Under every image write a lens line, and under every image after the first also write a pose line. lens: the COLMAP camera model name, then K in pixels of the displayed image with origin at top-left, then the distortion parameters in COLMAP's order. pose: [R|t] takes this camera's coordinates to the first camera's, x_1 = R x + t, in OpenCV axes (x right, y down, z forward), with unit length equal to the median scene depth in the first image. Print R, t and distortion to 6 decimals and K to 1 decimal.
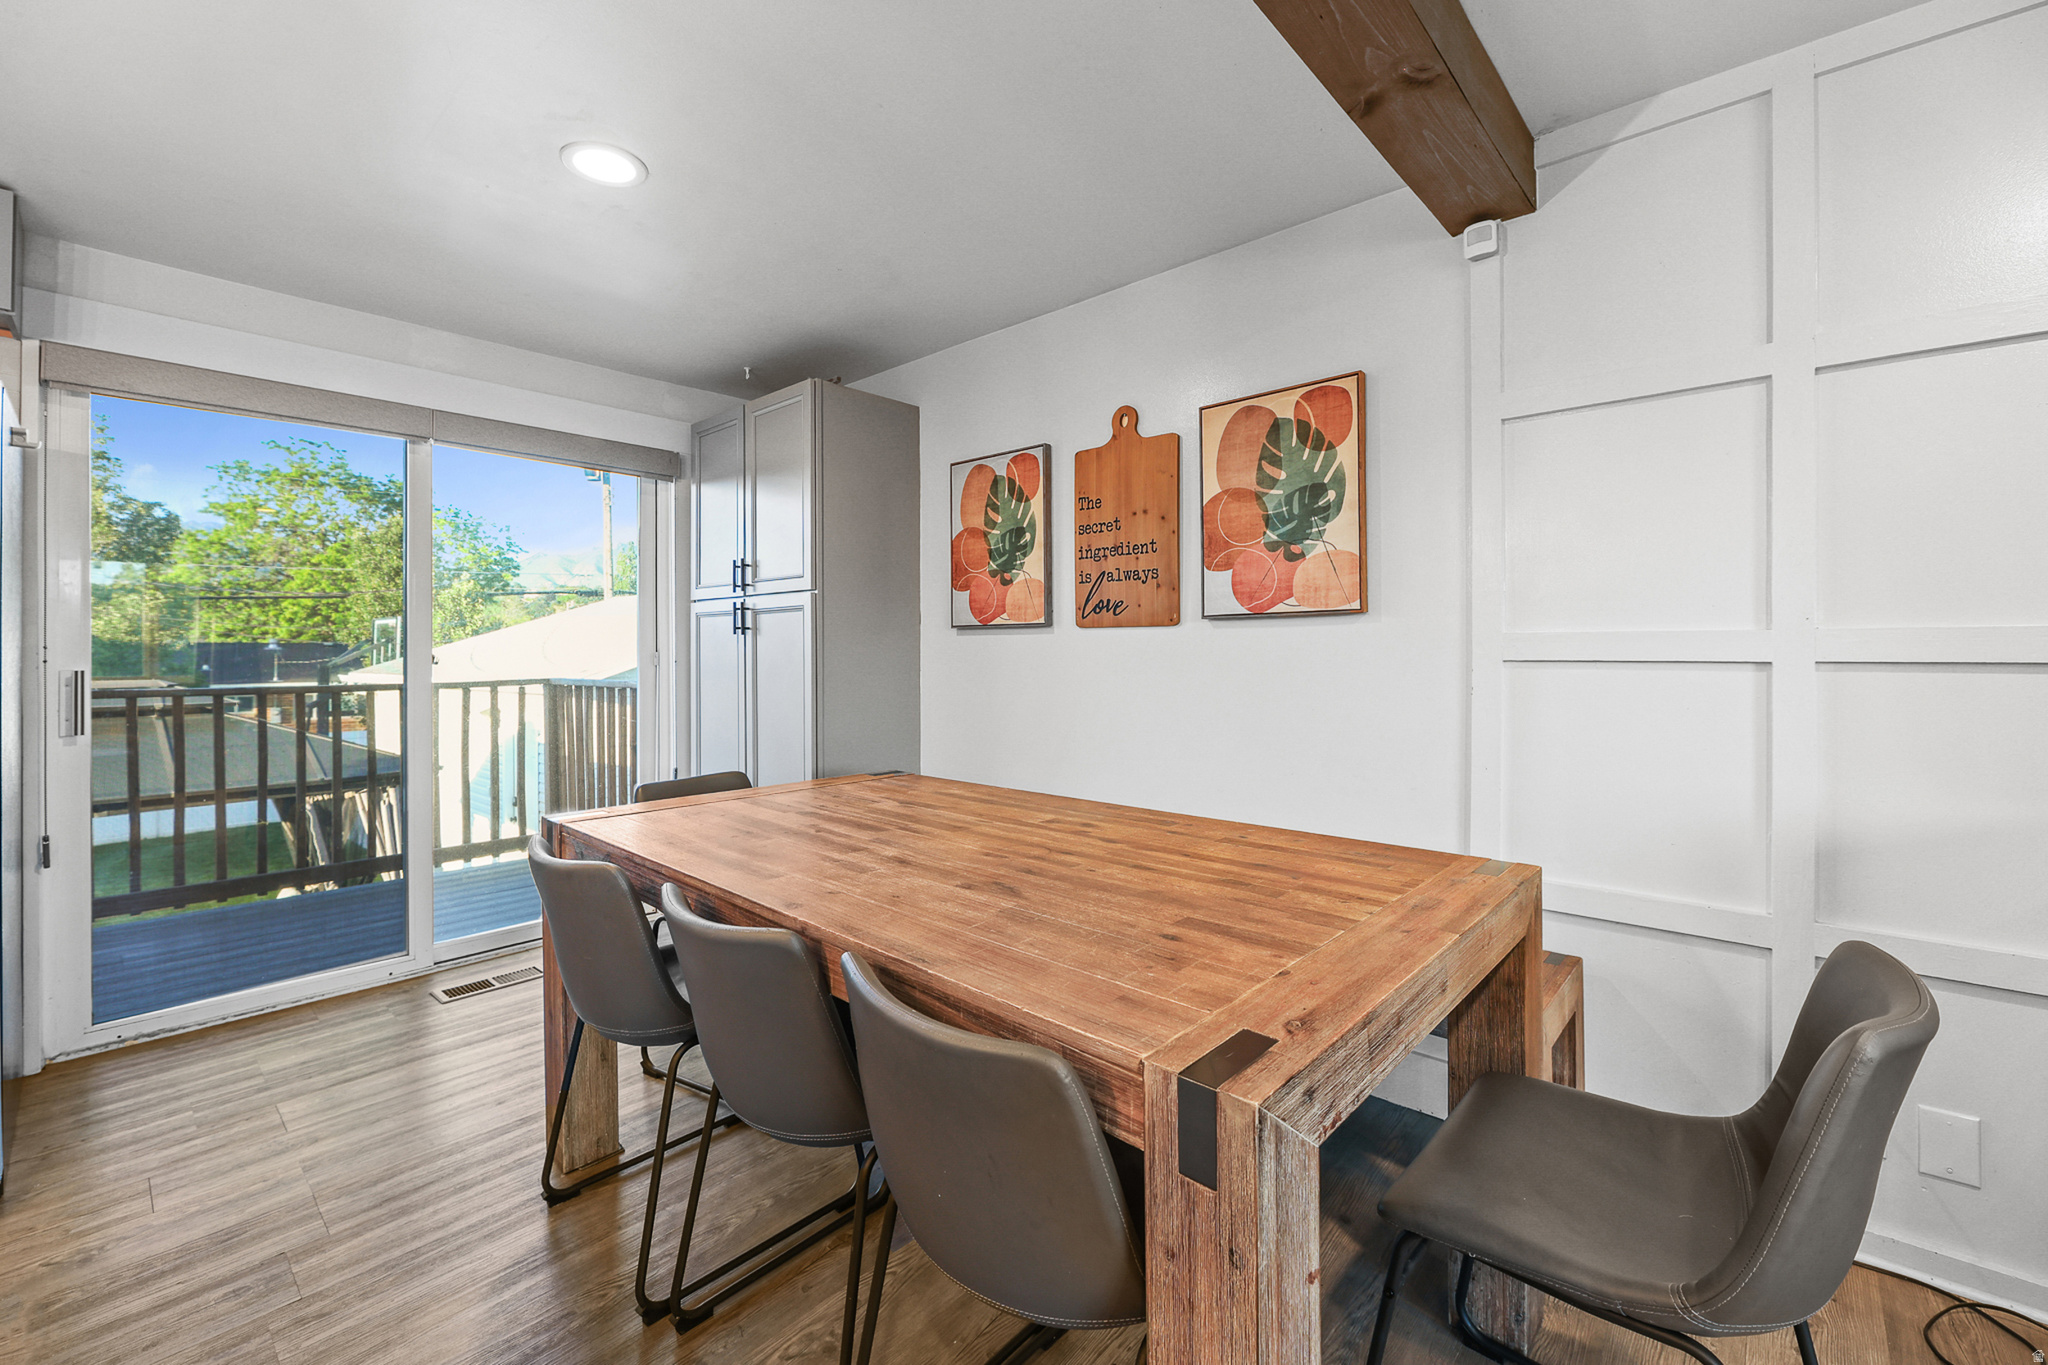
lens RADIAL K [[836.0, 0, 987.0], [0, 836.0, 652.5], [0, 0, 1]] dist [0.000552, -0.003146]
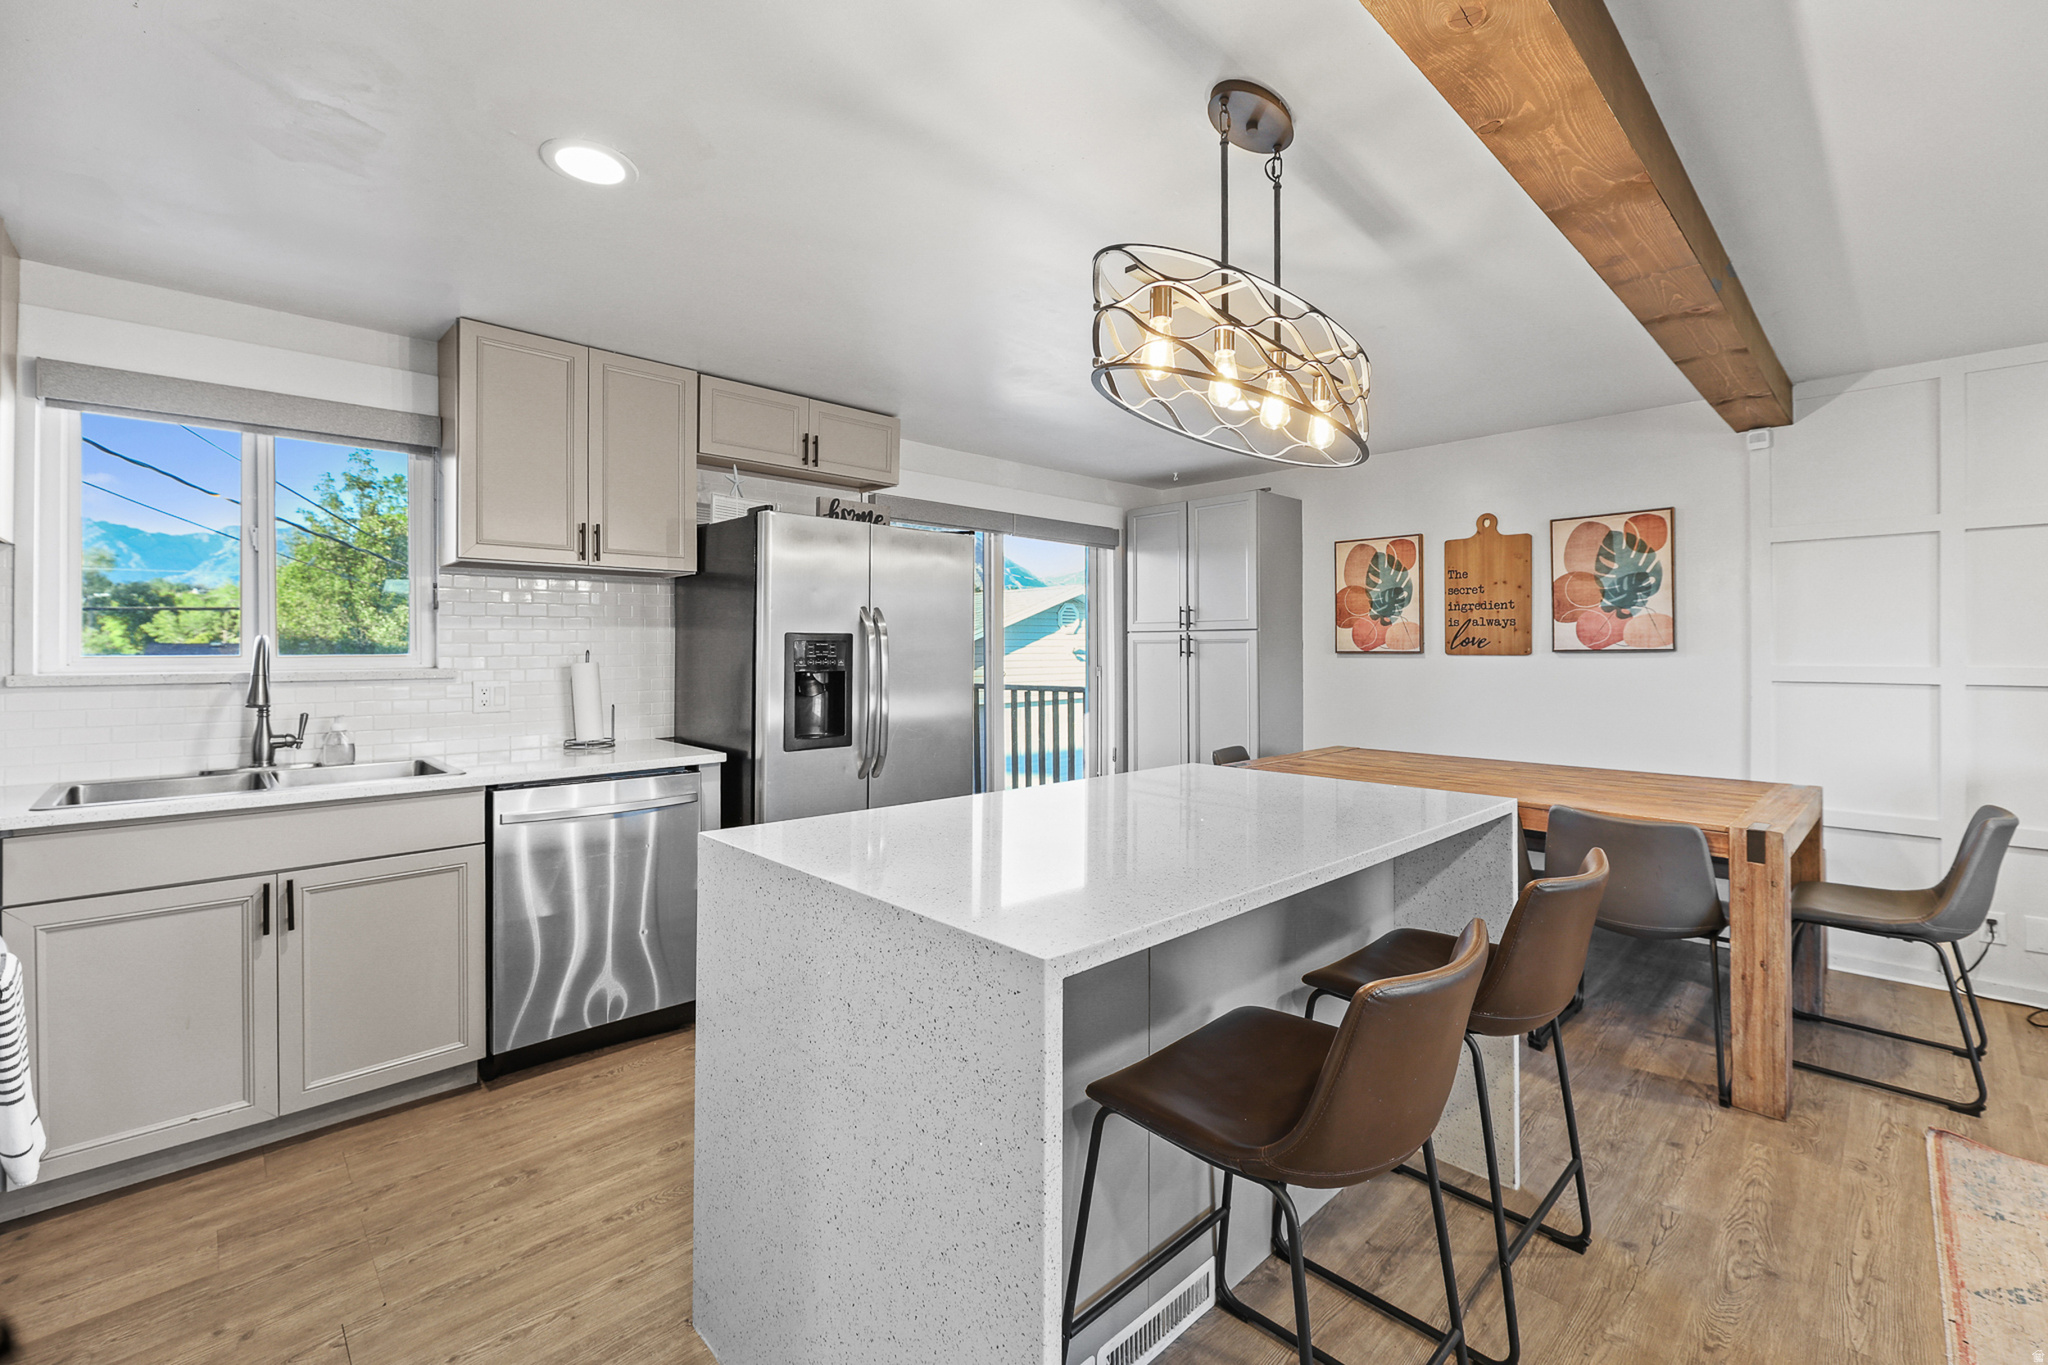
lens RADIAL K [[843.5, 0, 1002.5], [0, 843.5, 644.6], [0, 0, 1]] dist [-0.001626, -0.001003]
pose [[0.997851, 0.000653, -0.065525, -0.640320], [-0.001192, 0.999966, -0.008184, -0.037574], [0.065517, 0.008244, 0.997817, -0.629585]]
